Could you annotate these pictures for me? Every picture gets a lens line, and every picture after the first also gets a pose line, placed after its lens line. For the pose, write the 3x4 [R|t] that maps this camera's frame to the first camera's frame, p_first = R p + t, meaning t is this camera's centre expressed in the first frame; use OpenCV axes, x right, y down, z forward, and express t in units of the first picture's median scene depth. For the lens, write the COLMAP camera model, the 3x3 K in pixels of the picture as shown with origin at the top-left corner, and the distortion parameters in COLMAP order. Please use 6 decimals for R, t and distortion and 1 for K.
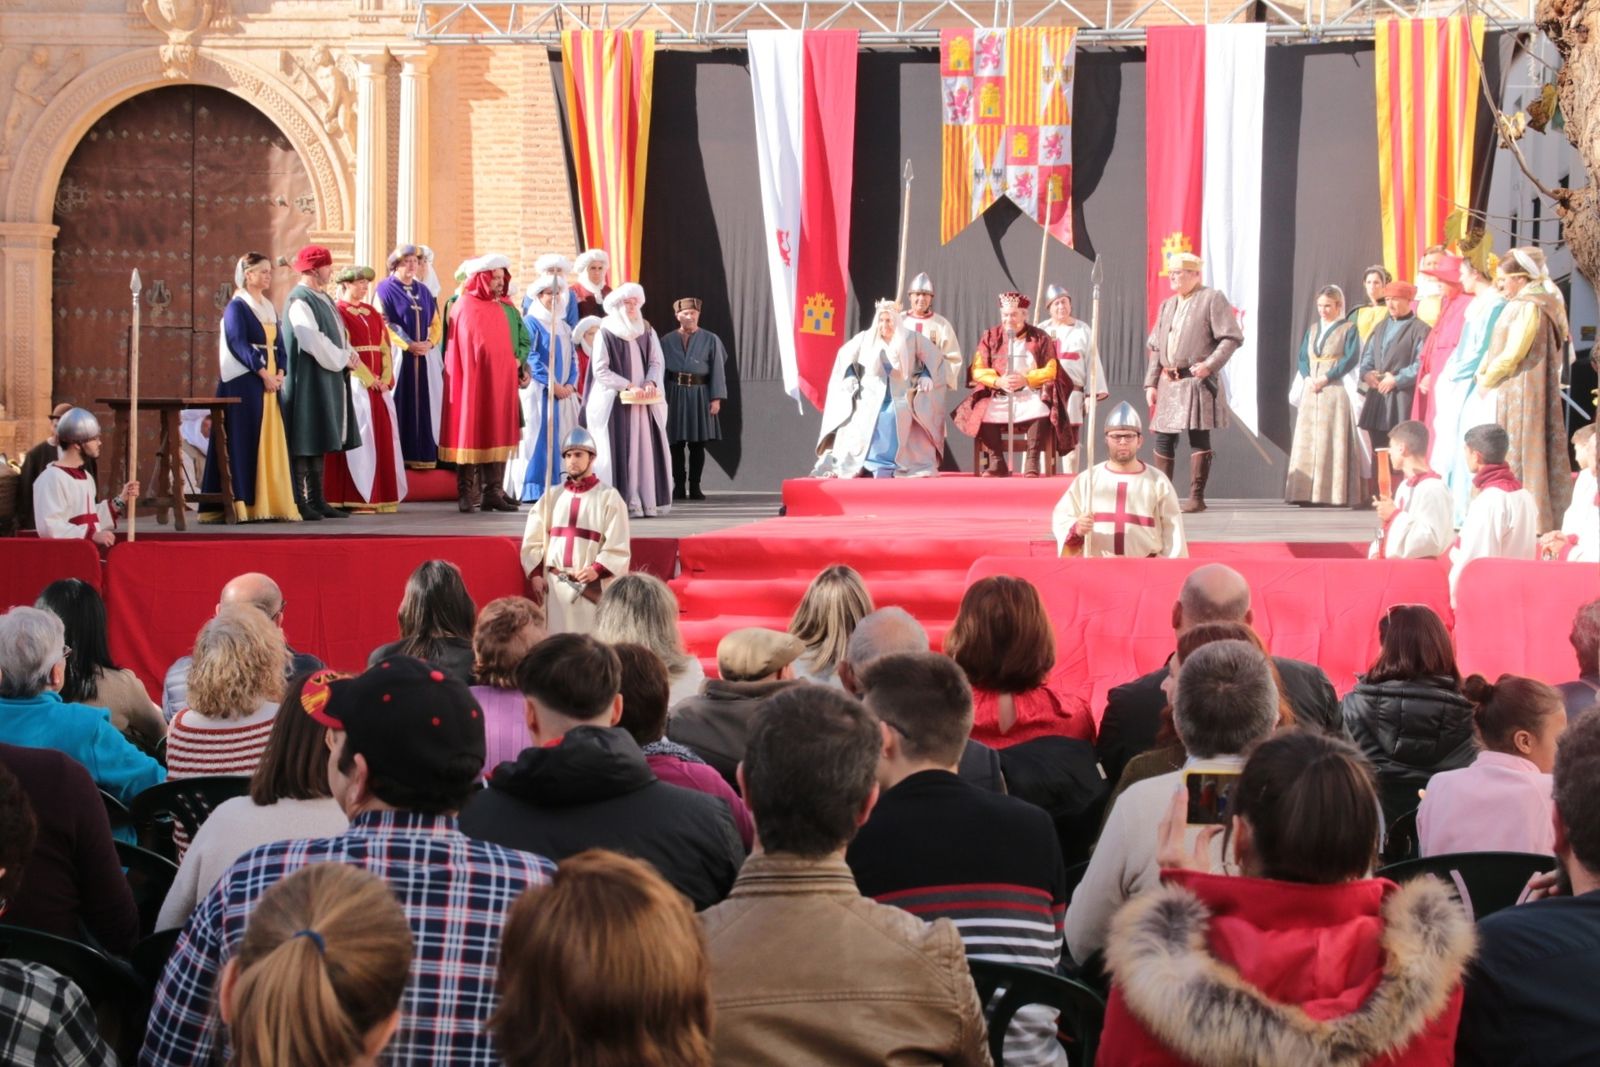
lens RADIAL K [[2927.3, 0, 784.8], [0, 2927.3, 550.1], [0, 0, 1]] dist [0.100617, 0.309275]
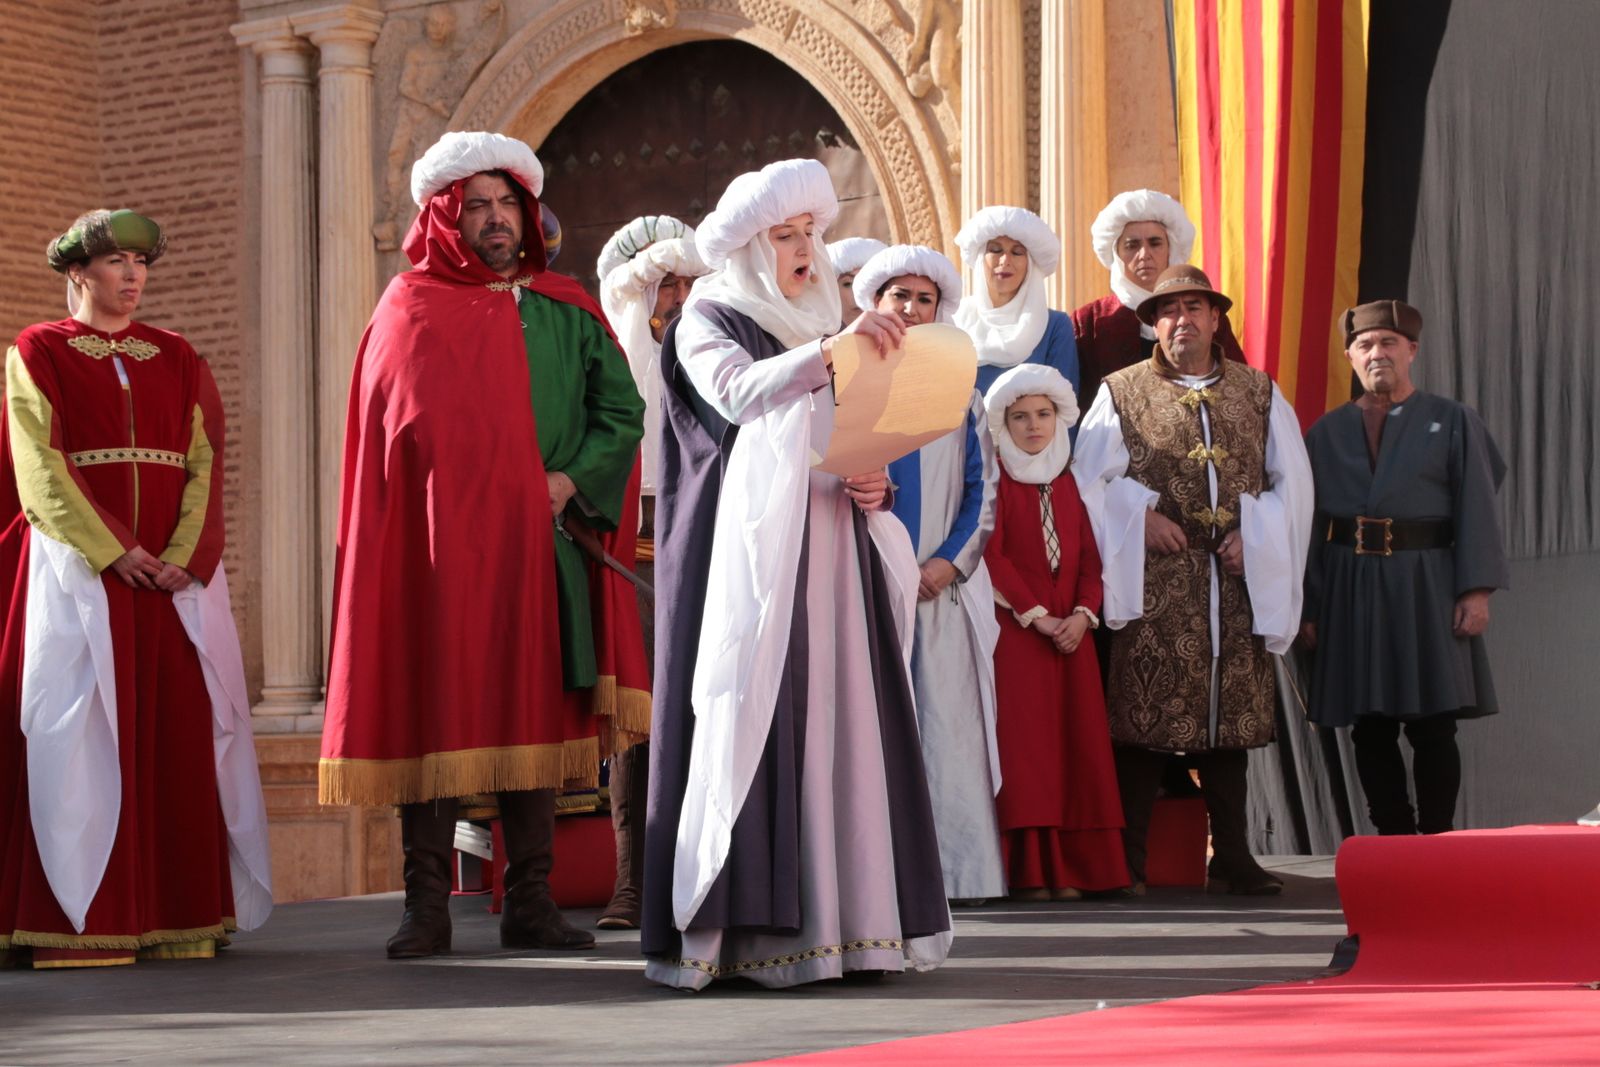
lens RADIAL K [[3439.3, 0, 801.7], [0, 3439.3, 583.6], [0, 0, 1]] dist [0.155249, 0.511007]
pose [[0.893480, -0.050845, -0.446215, 0.082340], [0.010229, 0.995617, -0.092966, -0.015501], [0.448986, 0.078499, 0.890084, 0.593040]]
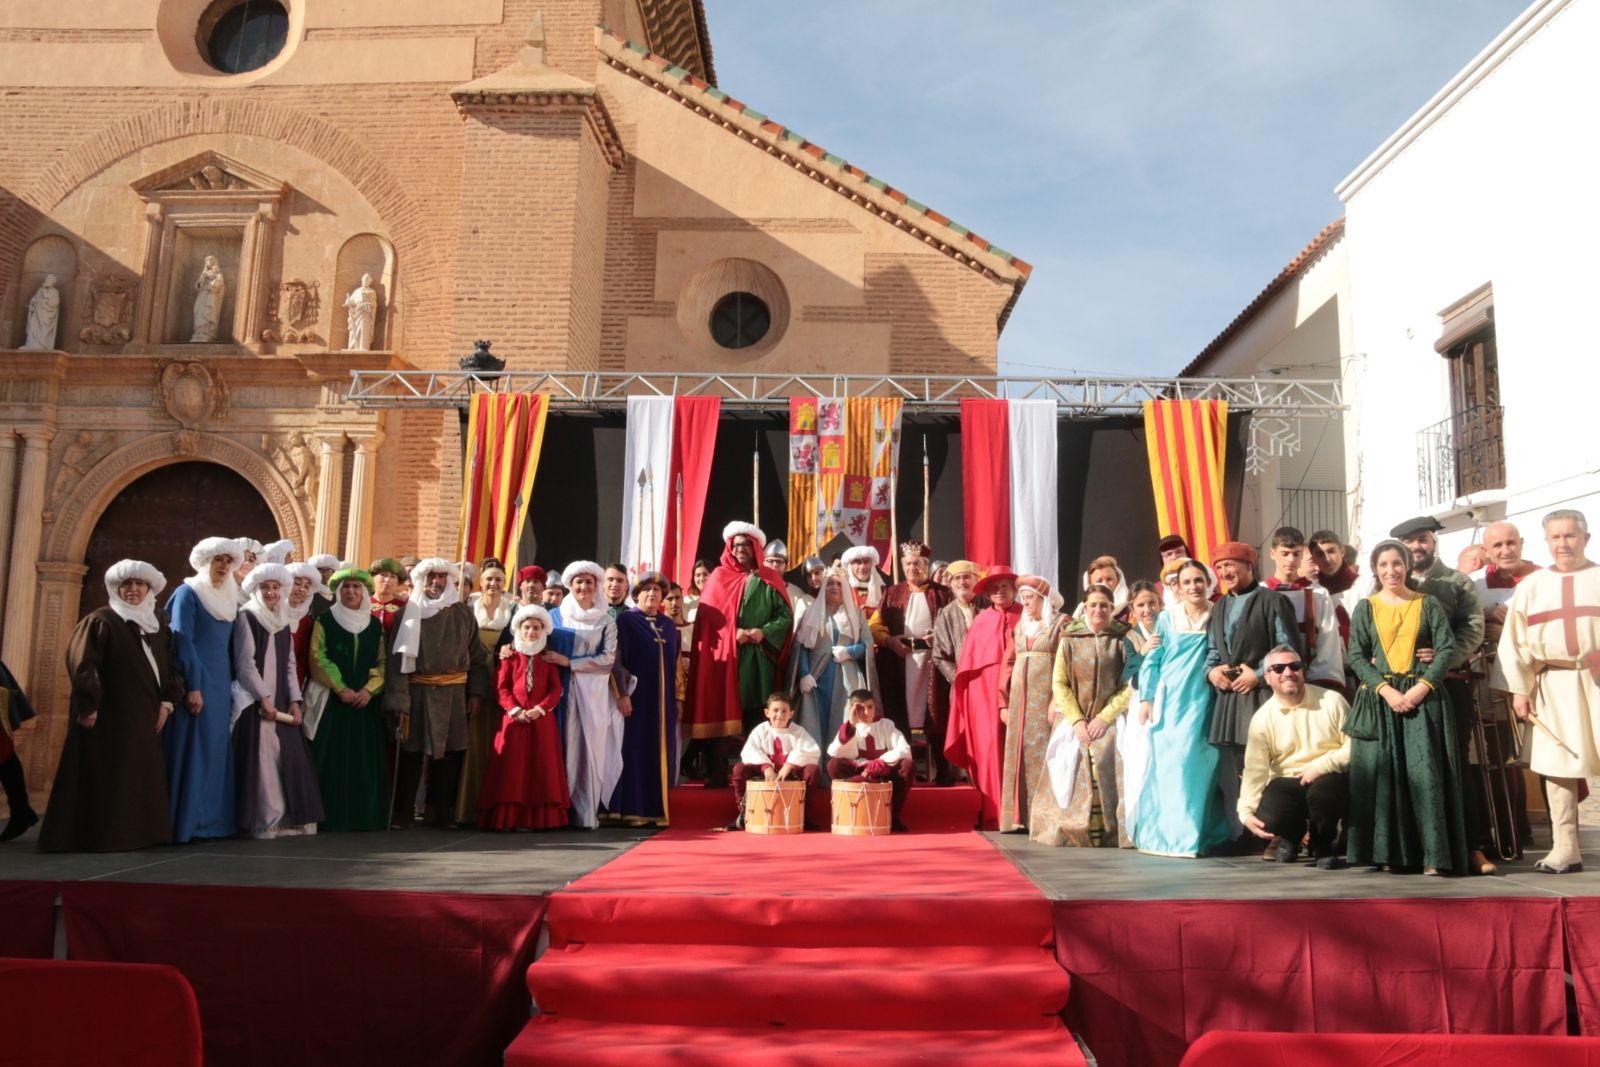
lens RADIAL K [[1324.4, 0, 799.7], [0, 1324.4, 537.6], [0, 0, 1]] dist [-0.127990, 0.126350]
pose [[0.990479, 0.024884, 0.135393, -0.014857], [0.000260, 0.983187, -0.182601, -0.022033], [-0.137660, 0.180898, 0.973820, 0.482213]]
